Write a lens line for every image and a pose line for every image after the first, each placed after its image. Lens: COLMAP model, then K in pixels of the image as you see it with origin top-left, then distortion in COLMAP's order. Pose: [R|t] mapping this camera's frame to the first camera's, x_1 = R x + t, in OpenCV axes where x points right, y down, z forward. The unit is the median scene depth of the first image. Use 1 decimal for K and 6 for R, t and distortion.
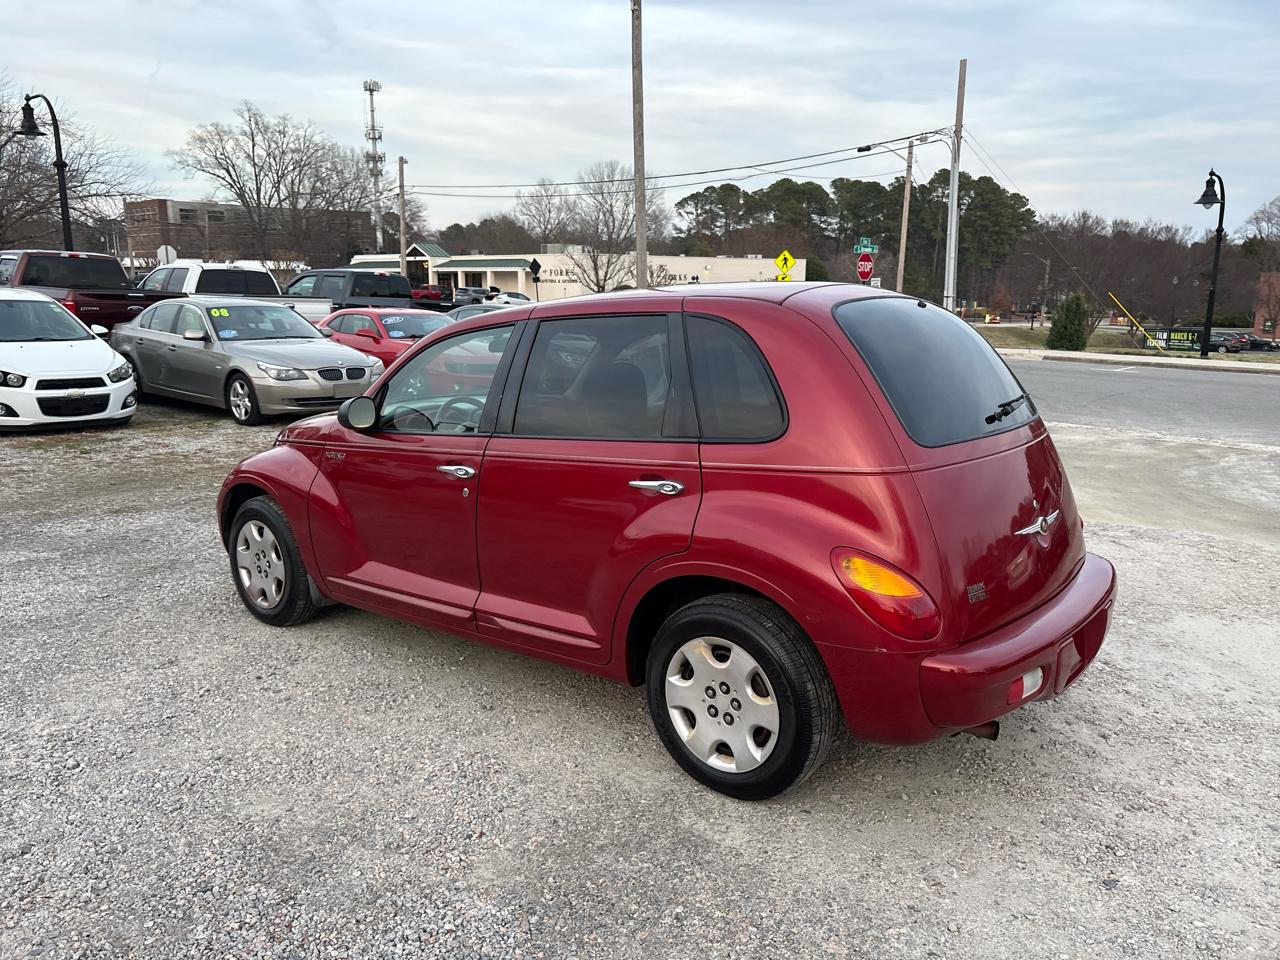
lens RADIAL K [[979.1, 0, 651.7], [0, 979.1, 480.2], [0, 0, 1]] dist [0.034009, -0.029112]
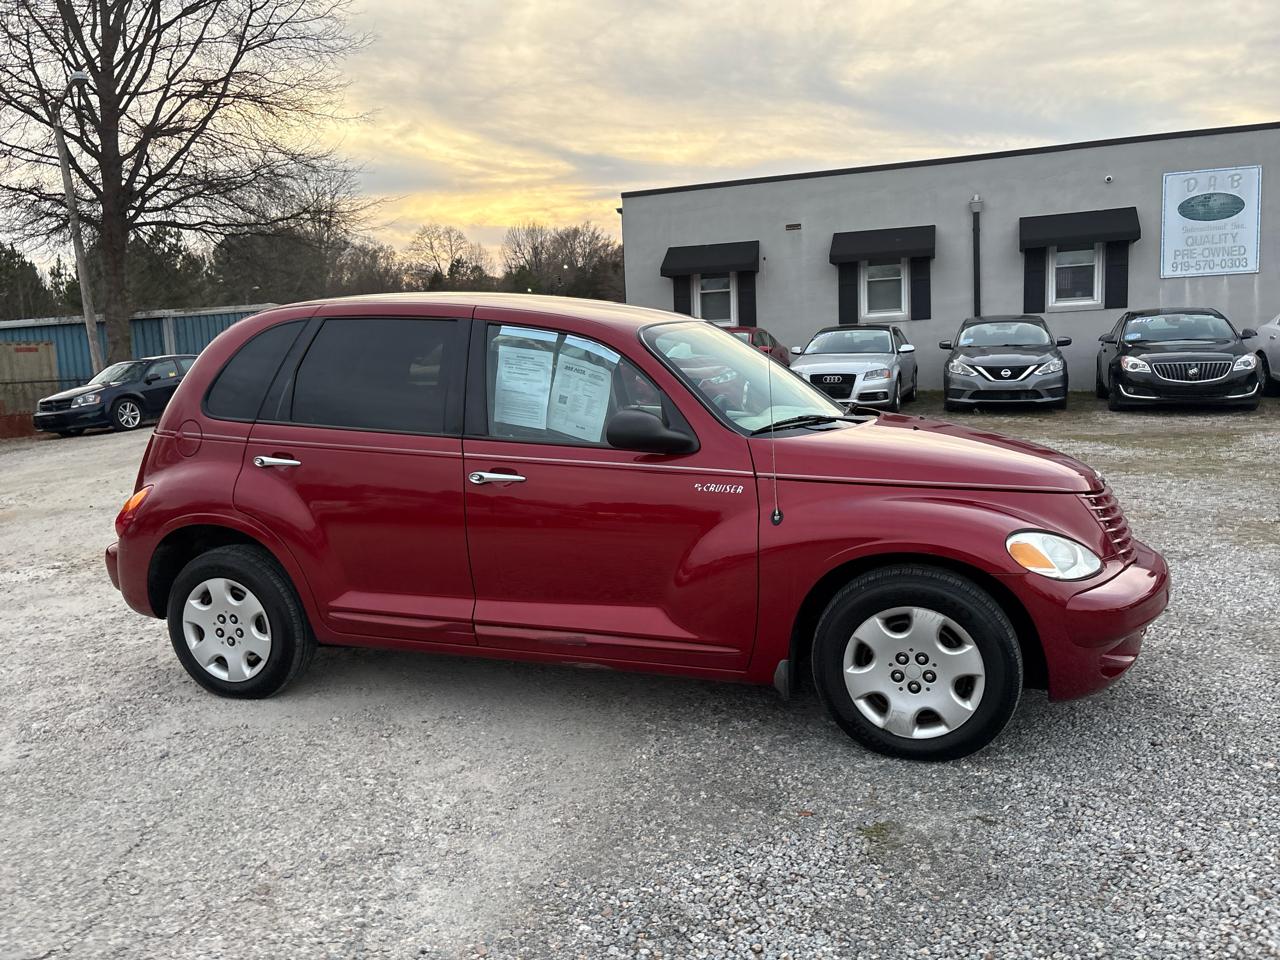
lens RADIAL K [[979.1, 0, 642.6], [0, 979.1, 452.8], [0, 0, 1]] dist [0.034009, -0.029112]
pose [[-0.943186, 0.069639, -0.324885, 0.030155], [-0.025353, 0.959856, 0.279346, -0.043203], [0.331296, 0.271712, -0.903557, 0.268367]]
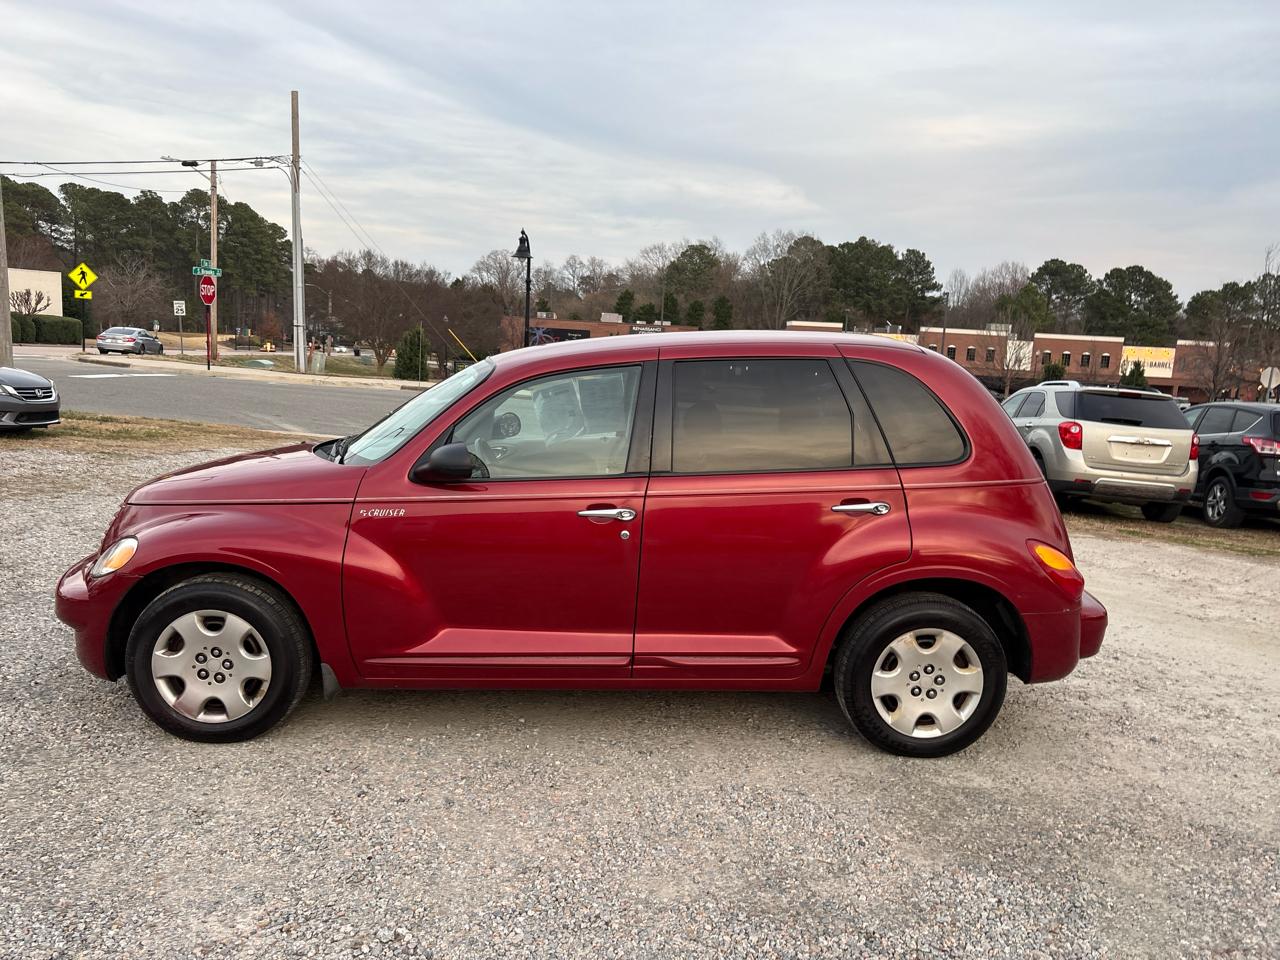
lens RADIAL K [[979.1, 0, 641.4], [0, 979.1, 477.0], [0, 0, 1]] dist [0.034009, -0.029112]
pose [[0.756052, -0.059524, 0.651799, -0.096139], [0.079802, 0.996810, -0.001535, -0.005072], [-0.649628, 0.053175, 0.758391, 0.029272]]
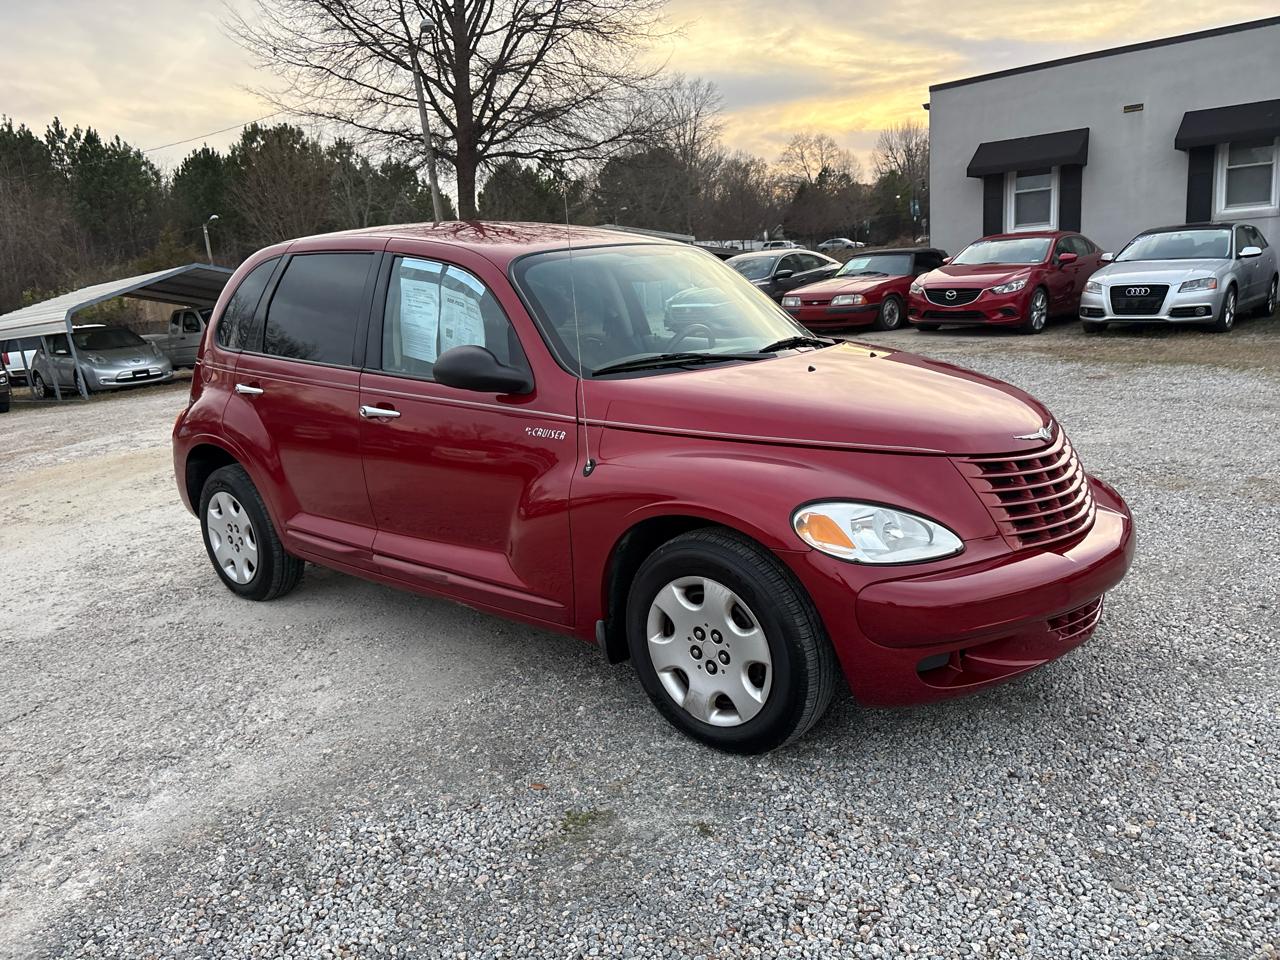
lens RADIAL K [[979.1, 0, 632.7], [0, 979.1, 455.2], [0, 0, 1]] dist [0.034009, -0.029112]
pose [[-0.997210, 0.050091, 0.055338, -0.025497], [0.066583, 0.932034, 0.356201, -0.042505], [-0.033734, 0.358892, -0.932769, 0.268908]]
